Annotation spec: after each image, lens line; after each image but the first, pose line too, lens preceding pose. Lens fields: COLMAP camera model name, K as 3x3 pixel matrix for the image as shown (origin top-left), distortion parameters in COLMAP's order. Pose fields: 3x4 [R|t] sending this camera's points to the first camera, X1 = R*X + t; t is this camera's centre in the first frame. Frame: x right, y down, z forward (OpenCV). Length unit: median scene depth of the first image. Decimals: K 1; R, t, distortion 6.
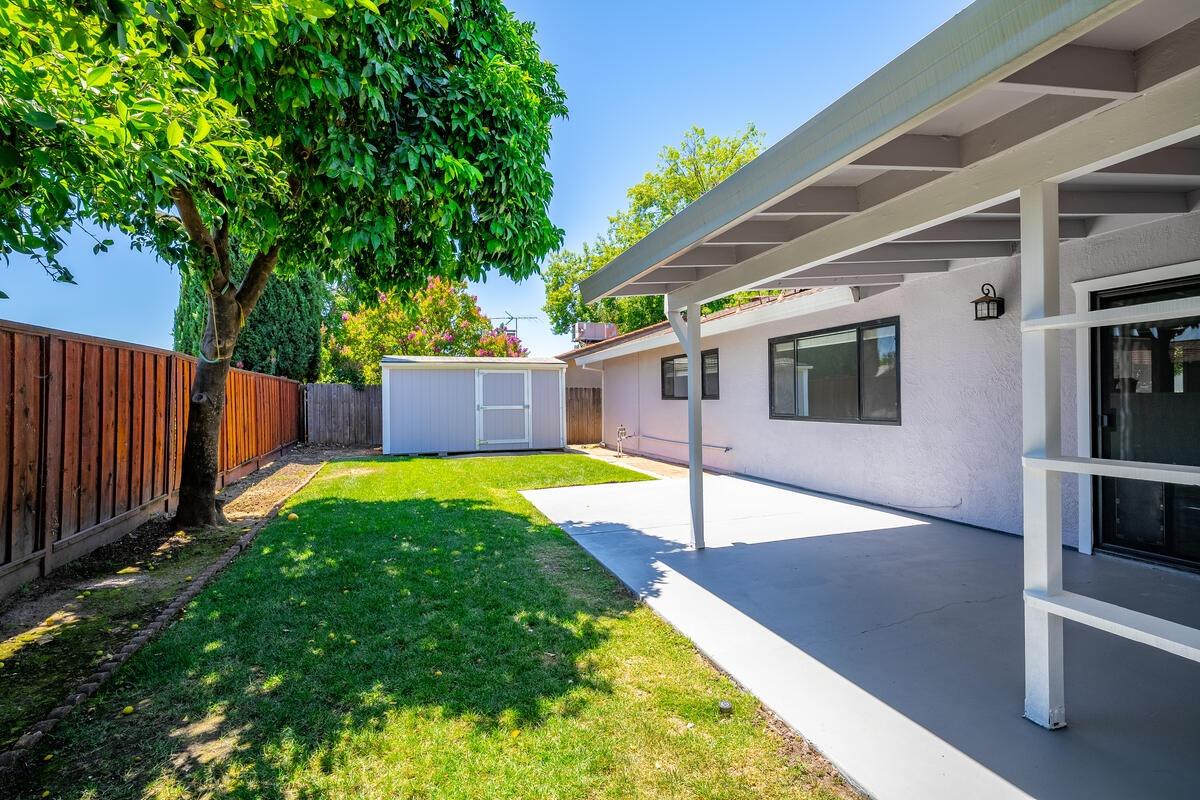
lens RADIAL K [[565.8, 0, 600.0], [0, 565.8, 400.0], [0, 0, 1]] dist [-0.000037, -0.000066]
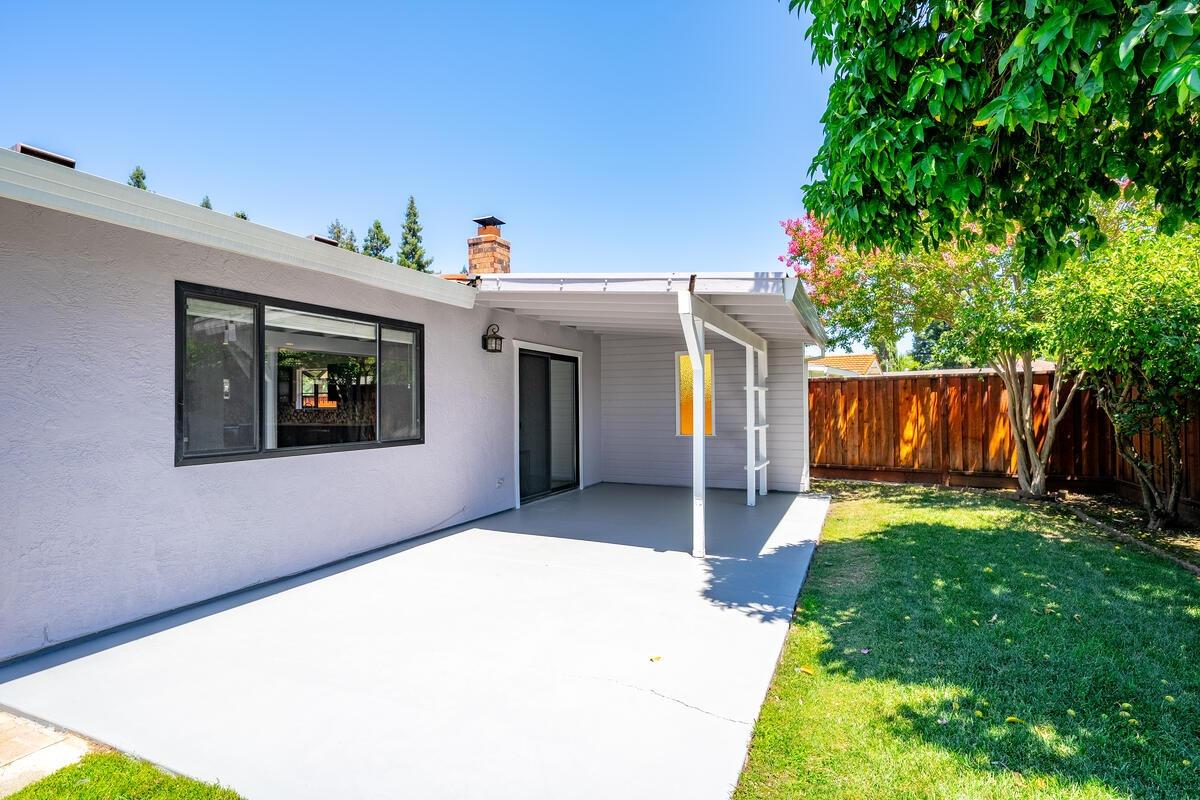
lens RADIAL K [[612.3, 0, 600.0], [0, 612.3, 400.0], [0, 0, 1]] dist [0.017268, 0.000507]
pose [[-0.746188, 0.022732, 0.665347, -0.413003], [0.015312, 0.999739, -0.016983, -0.005283], [-0.665559, -0.002485, -0.746341, 1.843872]]
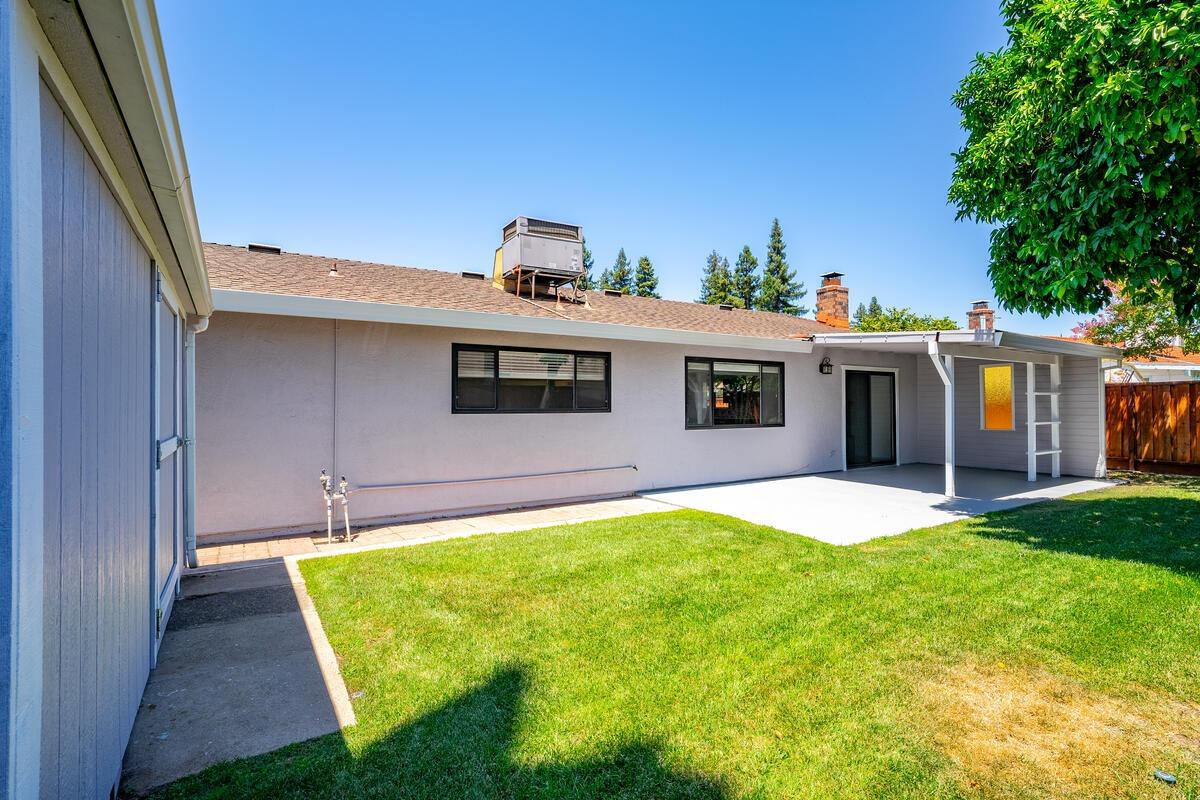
lens RADIAL K [[565.8, 0, 600.0], [0, 565.8, 400.0], [0, 0, 1]] dist [-0.000037, -0.000066]
pose [[-0.239608, 0.025900, 0.970524, -1.171050], [0.006532, 0.999664, -0.025065, 0.004619], [-0.970848, 0.000334, -0.239697, 2.307811]]
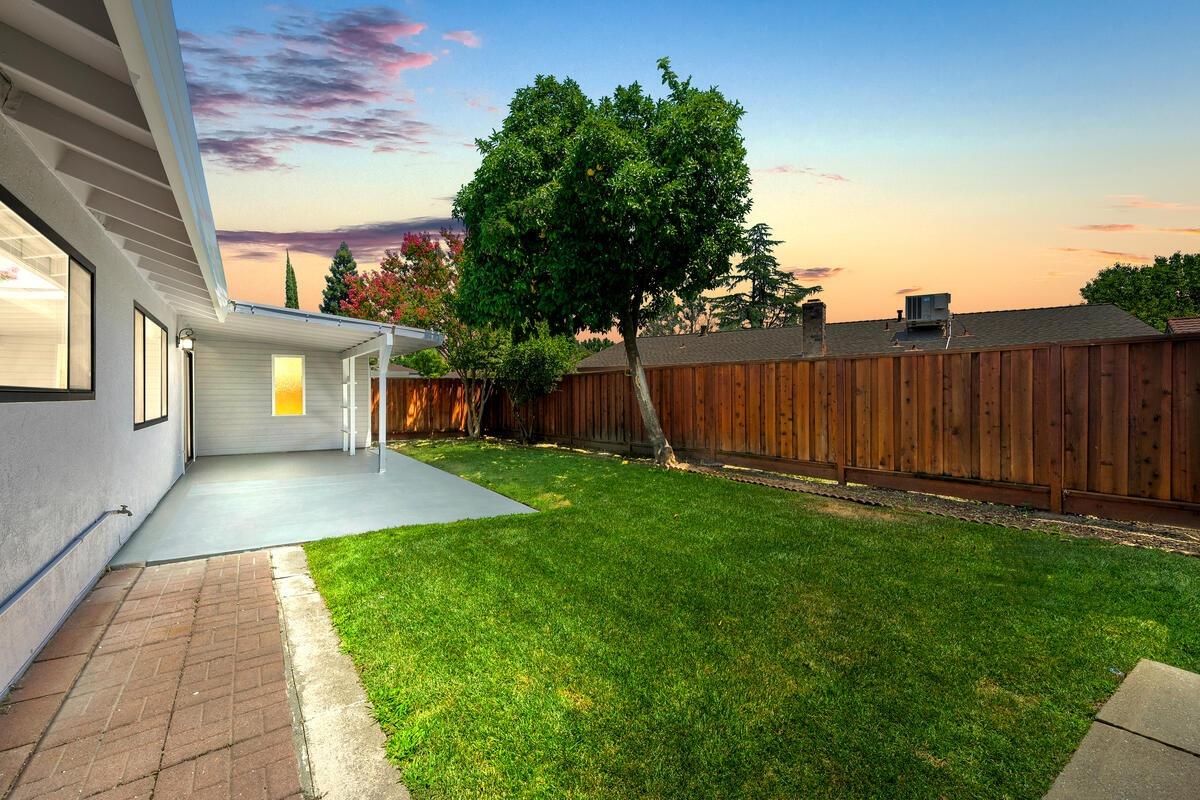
lens RADIAL K [[500.6, 0, 600.0], [0, 500.6, 400.0], [0, 0, 1]] dist [0.000218, 0.000001]
pose [[-0.957404, 0.013558, -0.288433, -0.043921], [0.010531, 0.999872, 0.012043, -0.000011], [0.288559, 0.008493, -0.957424, 2.679452]]
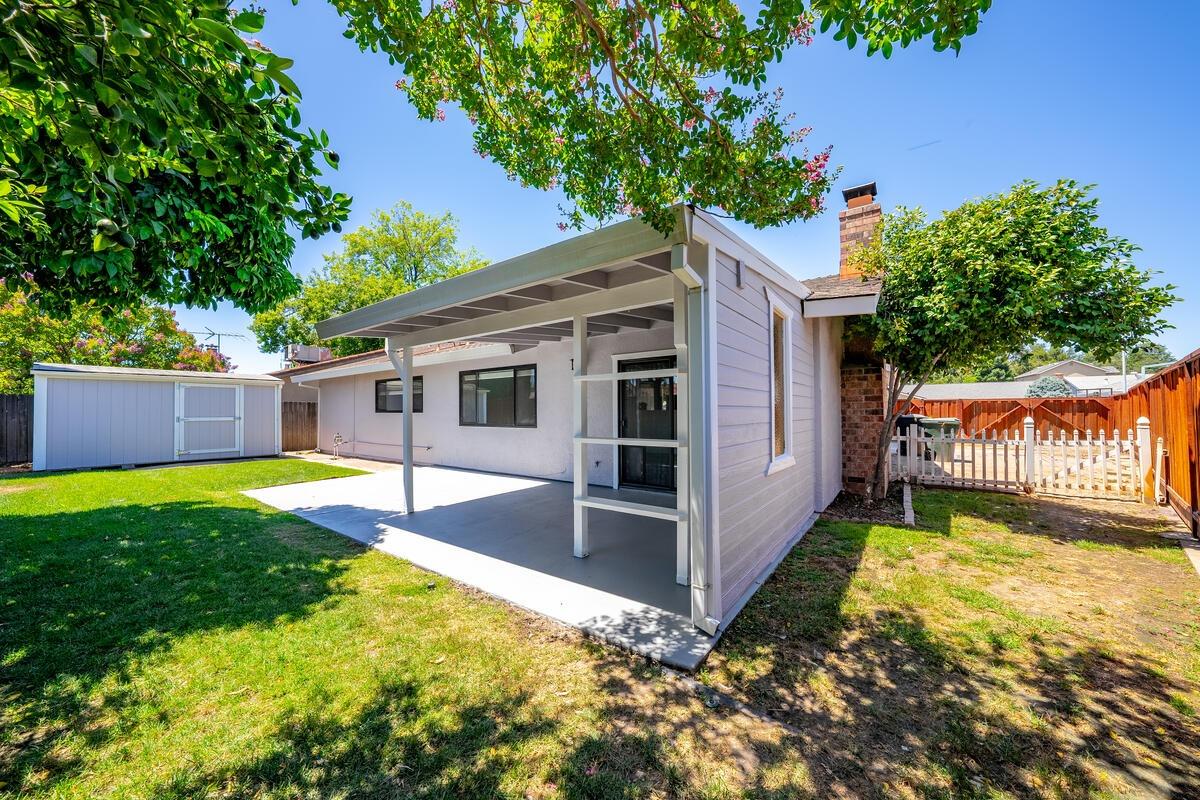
lens RADIAL K [[423.6, 0, 593.6], [0, 423.6, 402.8], [0, 0, 1]] dist [-0.001625, 0.000084]
pose [[0.827352, 0.018276, 0.561387, -0.051261], [-0.003560, 0.999621, -0.027297, 0.004231], [-0.561673, 0.020586, 0.827103, -0.178995]]
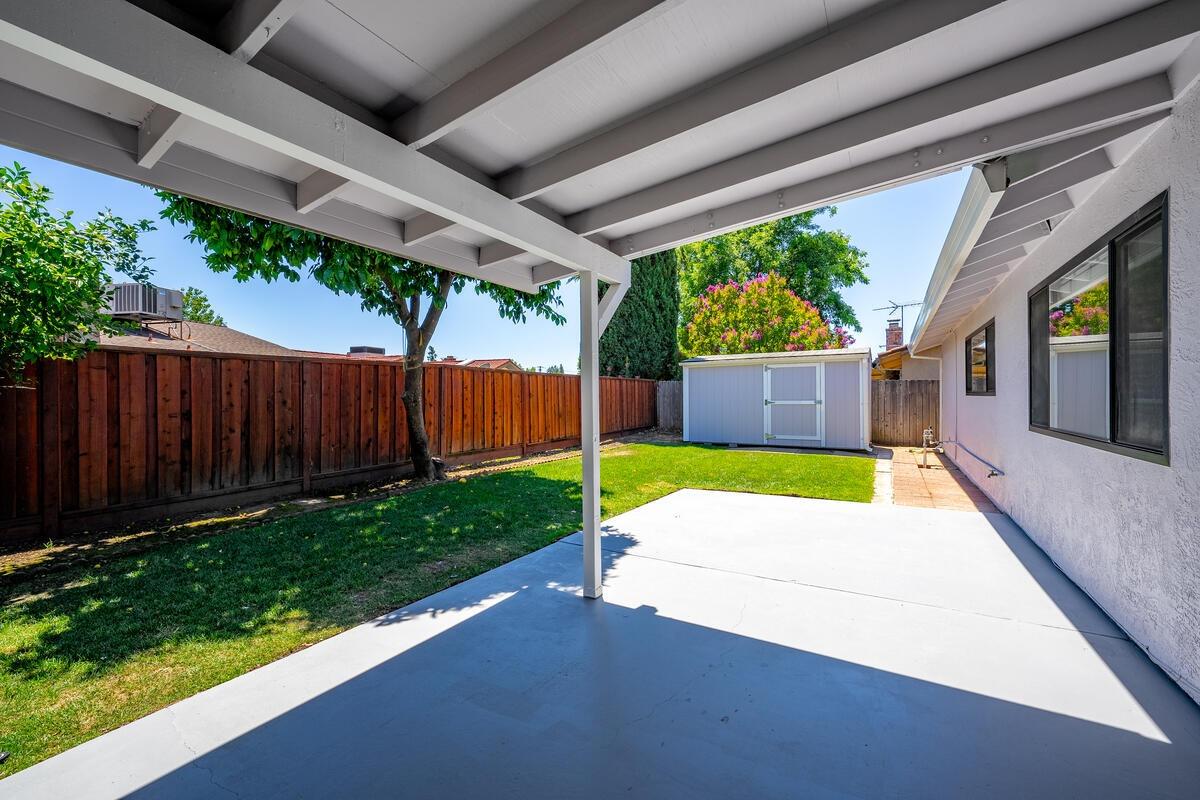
lens RADIAL K [[475.4, 0, 600.0], [0, 475.4, 400.0], [0, 0, 1]] dist [0.000220, 0.000016]
pose [[0.639122, 0.011517, -0.769019, 0.625262], [0.000080, 0.999887, 0.015041, -0.008624], [0.769105, -0.009675, 0.639049, 0.565126]]
